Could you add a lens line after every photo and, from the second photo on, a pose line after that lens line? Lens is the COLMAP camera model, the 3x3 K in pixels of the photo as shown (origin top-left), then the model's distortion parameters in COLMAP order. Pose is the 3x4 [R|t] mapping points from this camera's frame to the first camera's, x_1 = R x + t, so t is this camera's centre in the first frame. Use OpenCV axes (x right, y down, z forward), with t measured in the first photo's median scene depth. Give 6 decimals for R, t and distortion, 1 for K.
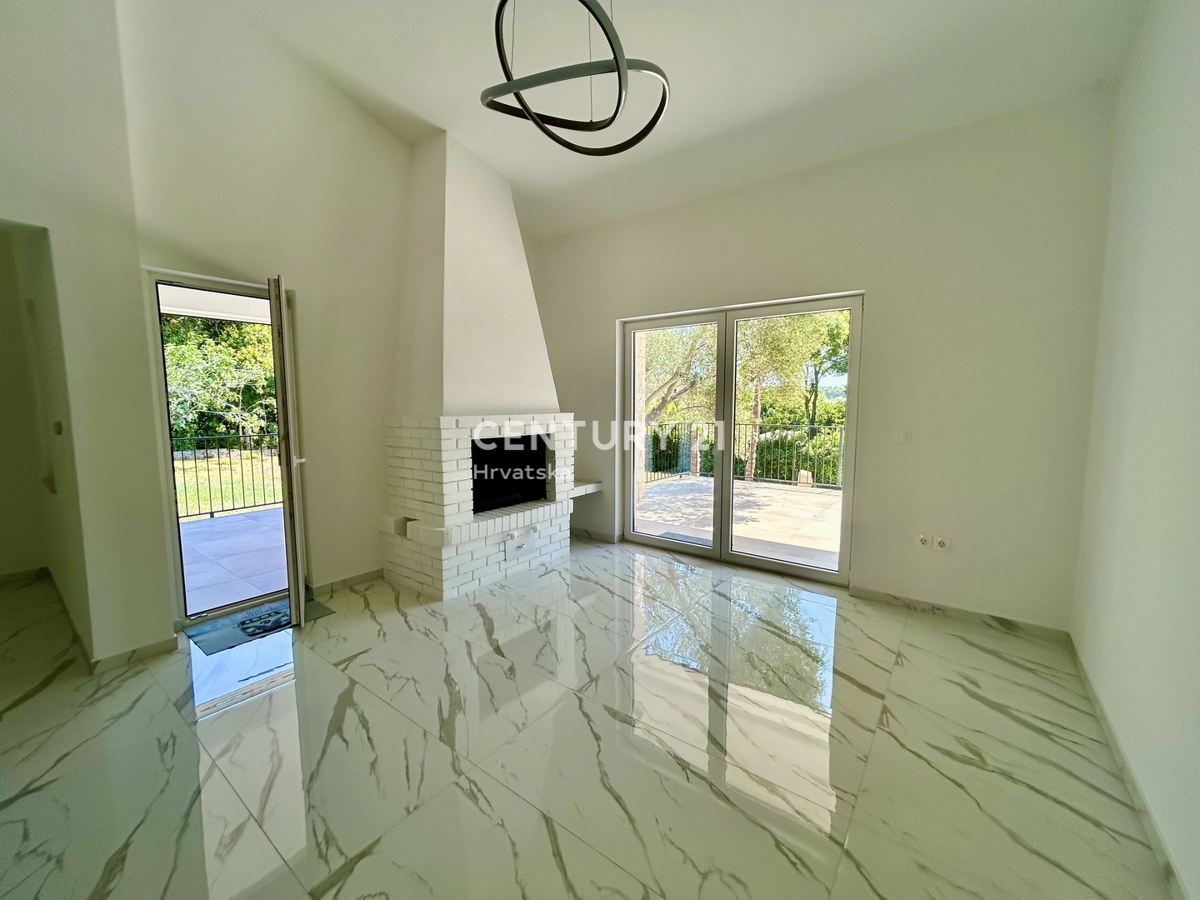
lens RADIAL K [[481.0, 0, 600.0], [0, 481.0, 450.0], [0, 0, 1]] dist [0.000059, 0.000257]
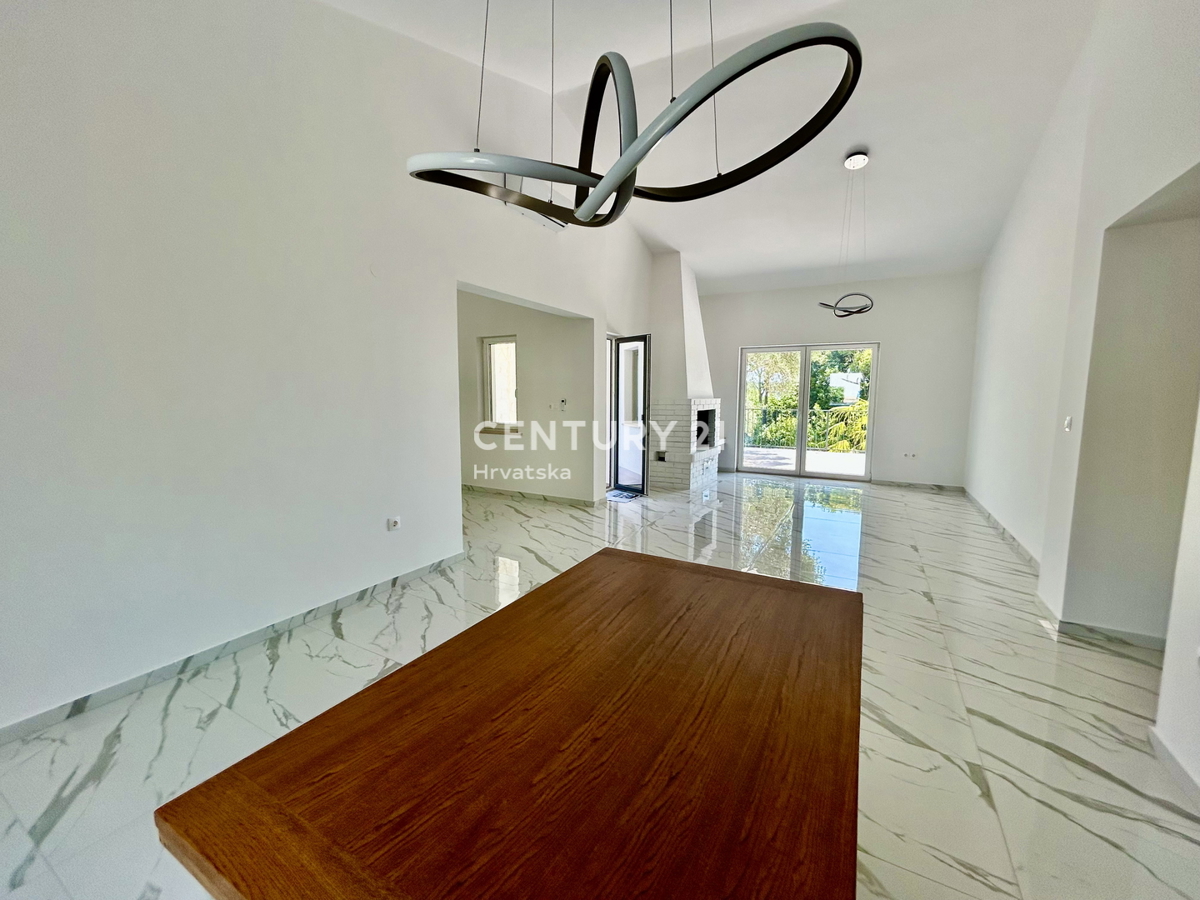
lens RADIAL K [[481.8, 0, 600.0], [0, 481.8, 450.0], [0, 0, 1]] dist [-0.002170, -0.000409]
pose [[0.990026, -0.009864, 0.140542, -1.153860], [0.007892, 0.999863, 0.014581, 0.132951], [-0.140667, -0.013326, 0.989967, -1.119015]]
